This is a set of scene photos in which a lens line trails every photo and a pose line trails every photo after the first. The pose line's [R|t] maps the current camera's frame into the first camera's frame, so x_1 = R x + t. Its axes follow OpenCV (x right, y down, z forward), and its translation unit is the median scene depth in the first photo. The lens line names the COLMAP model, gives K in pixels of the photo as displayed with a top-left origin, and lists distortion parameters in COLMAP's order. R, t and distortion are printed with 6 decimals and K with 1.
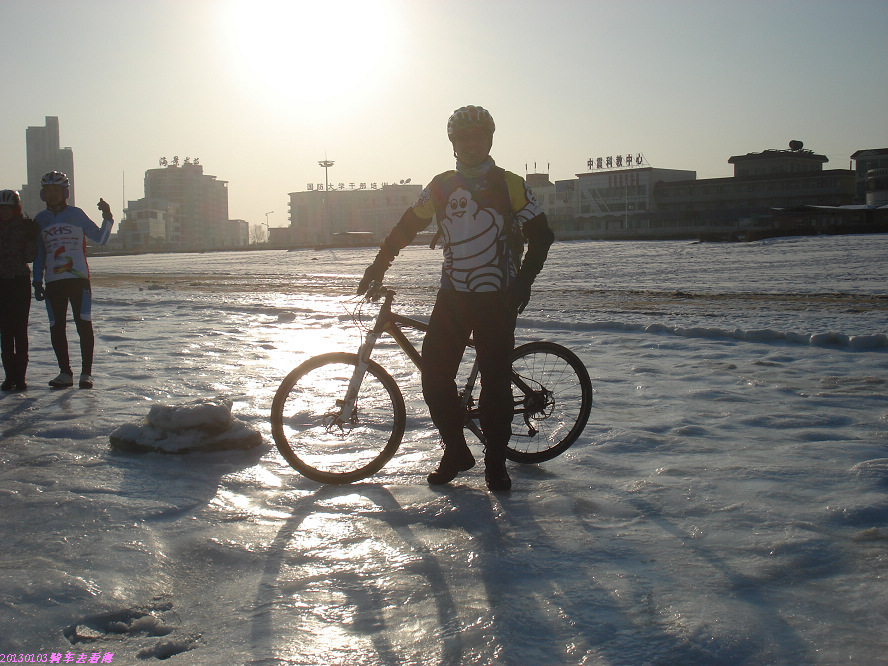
lens RADIAL K [[990.4, 0, 444.0], [0, 990.4, 333.0], [0, 0, 1]] dist [-0.062736, -0.114941]
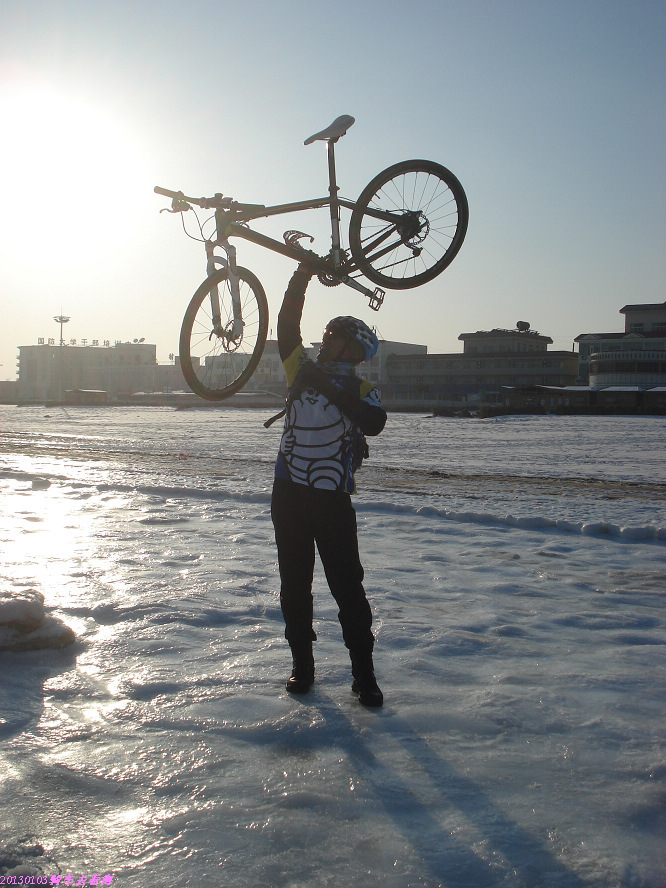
lens RADIAL K [[990.4, 0, 333.0], [0, 990.4, 444.0], [0, 0, 1]] dist [-0.062736, -0.114941]
pose [[0.986776, 0.039869, 0.157113, -0.051186], [-0.031250, 0.997888, -0.056956, -0.015575], [-0.159052, 0.051293, 0.985937, 0.018265]]
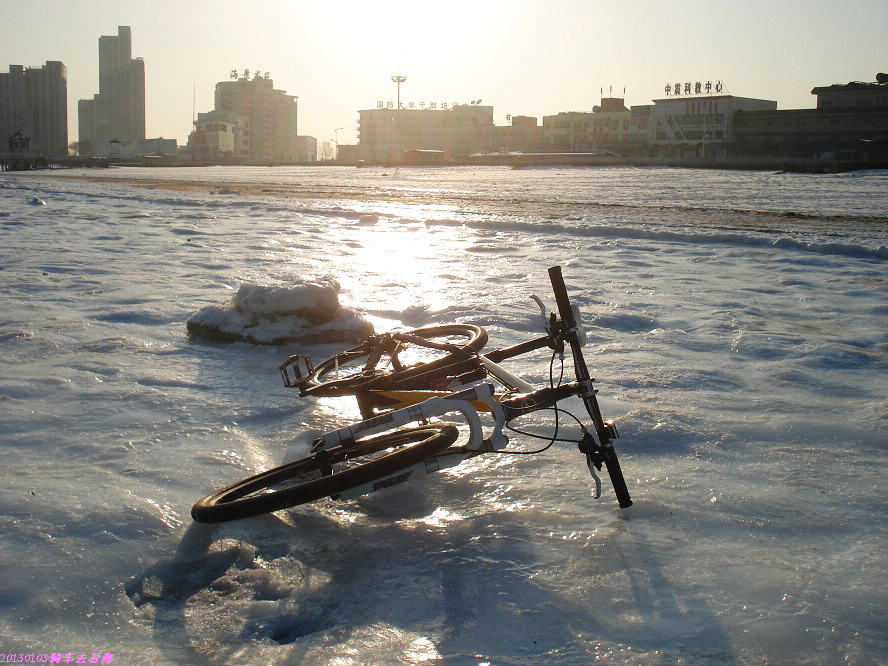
lens RADIAL K [[999.8, 0, 444.0], [0, 999.8, 333.0], [0, 0, 1]] dist [-0.097253, -0.039820]
pose [[0.997070, 0.043627, -0.062830, -0.040797], [-0.038675, 0.996205, 0.077975, 0.022582], [0.065993, -0.075317, 0.994974, 0.104050]]
